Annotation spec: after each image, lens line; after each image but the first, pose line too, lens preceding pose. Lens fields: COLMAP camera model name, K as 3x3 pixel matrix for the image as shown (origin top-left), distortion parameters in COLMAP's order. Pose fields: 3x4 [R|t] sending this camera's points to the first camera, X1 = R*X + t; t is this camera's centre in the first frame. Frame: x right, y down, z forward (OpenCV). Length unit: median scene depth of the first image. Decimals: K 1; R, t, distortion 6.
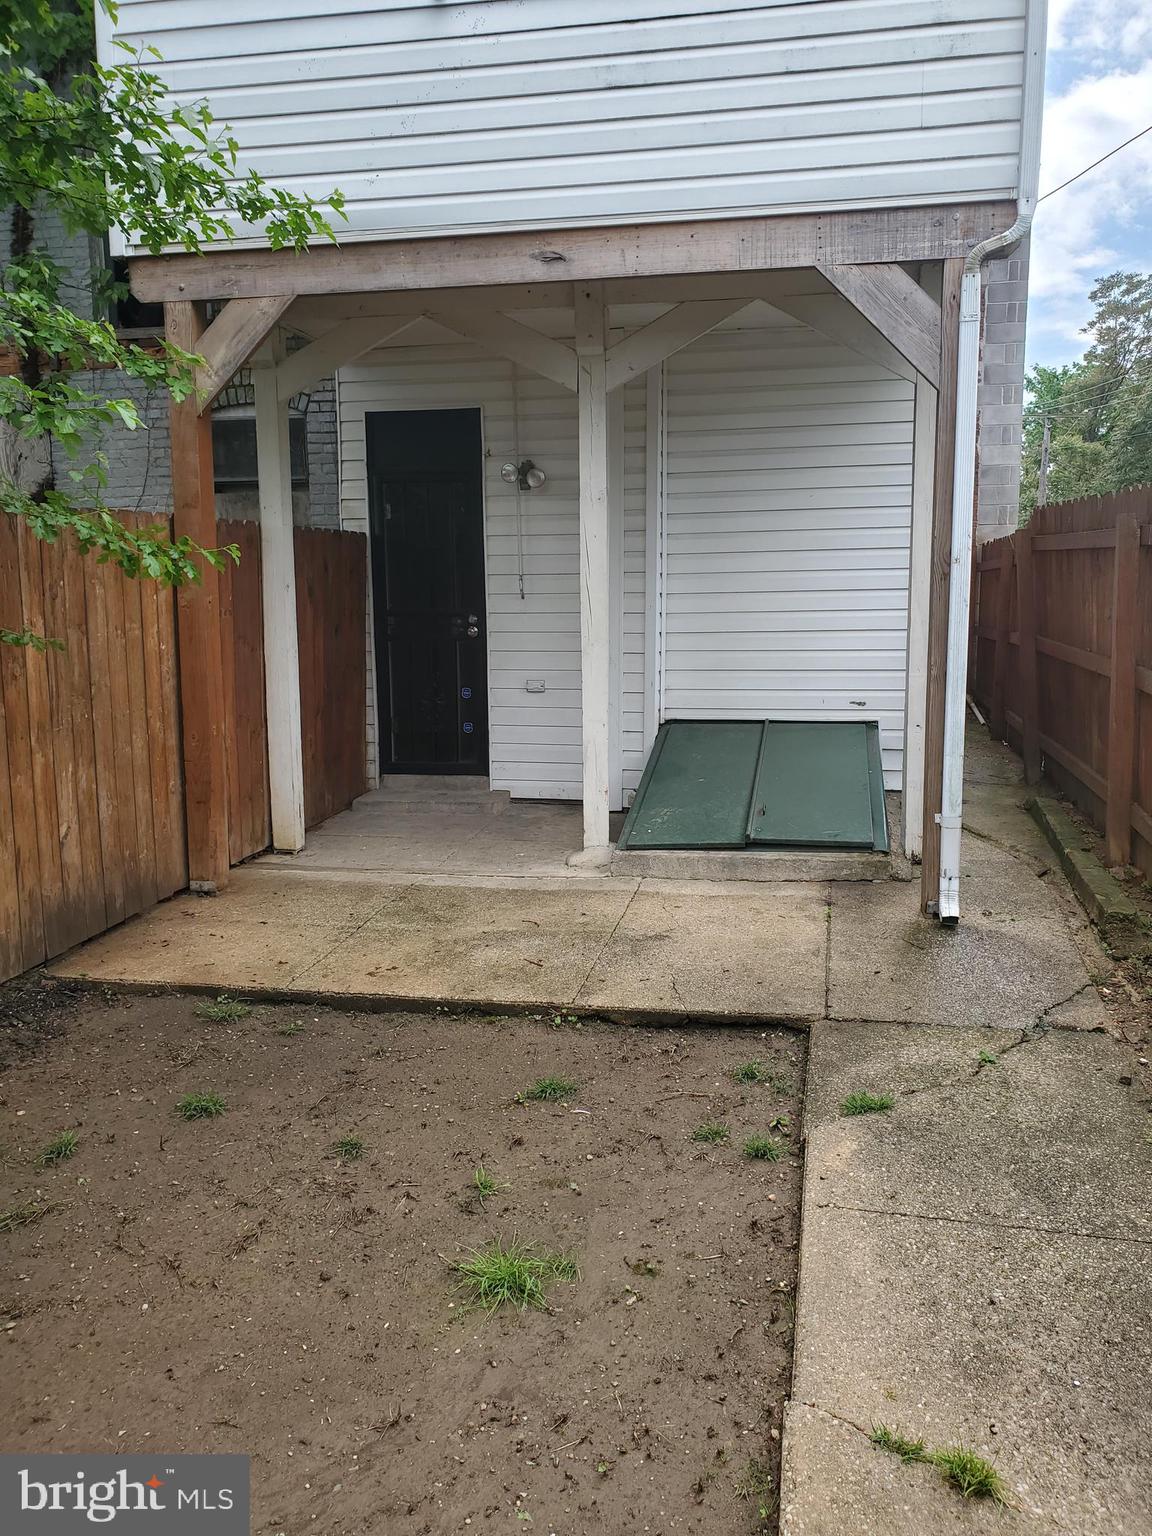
lens RADIAL K [[1183.0, 0, 609.3], [0, 1183.0, 762.7], [0, 0, 1]] dist [0.038608, -0.059613]
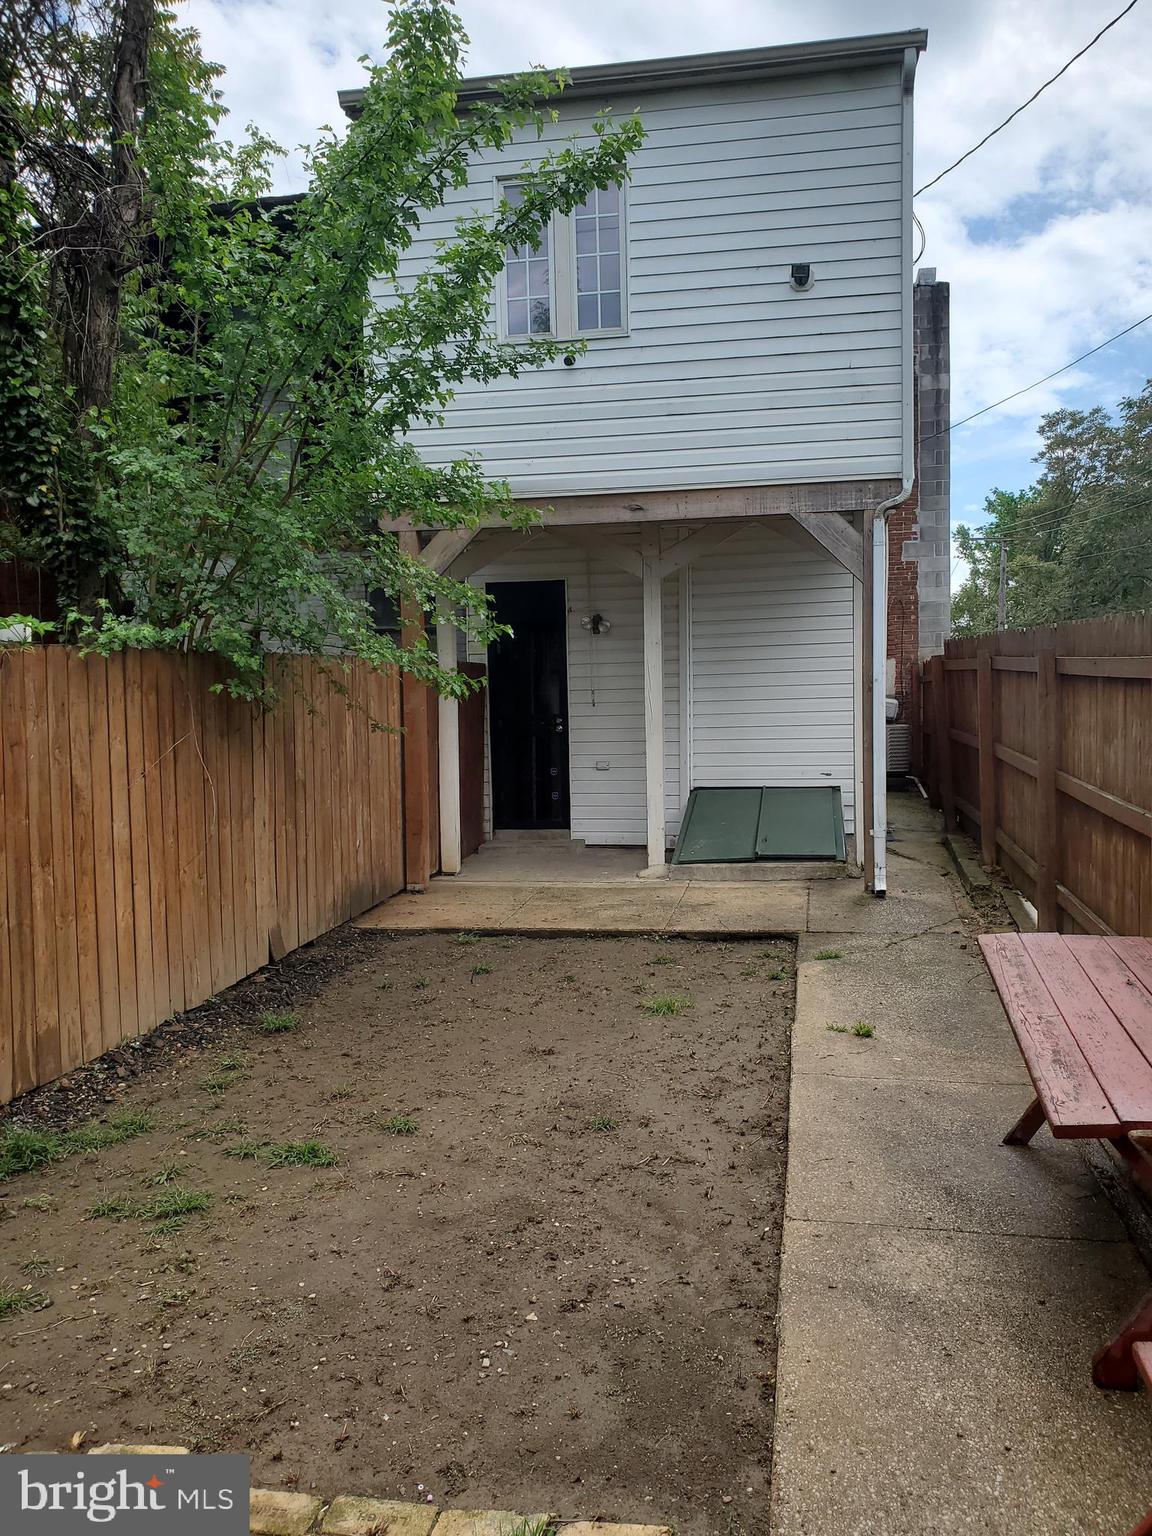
lens RADIAL K [[1183.0, 0, 577.3], [0, 1183.0, 767.5], [0, 0, 1]] dist [0.038608, -0.059613]
pose [[0.999860, -0.012150, -0.011546, -0.103866], [0.011074, 0.995957, -0.089146, 0.087933], [0.012582, 0.089006, 0.995952, -0.595457]]
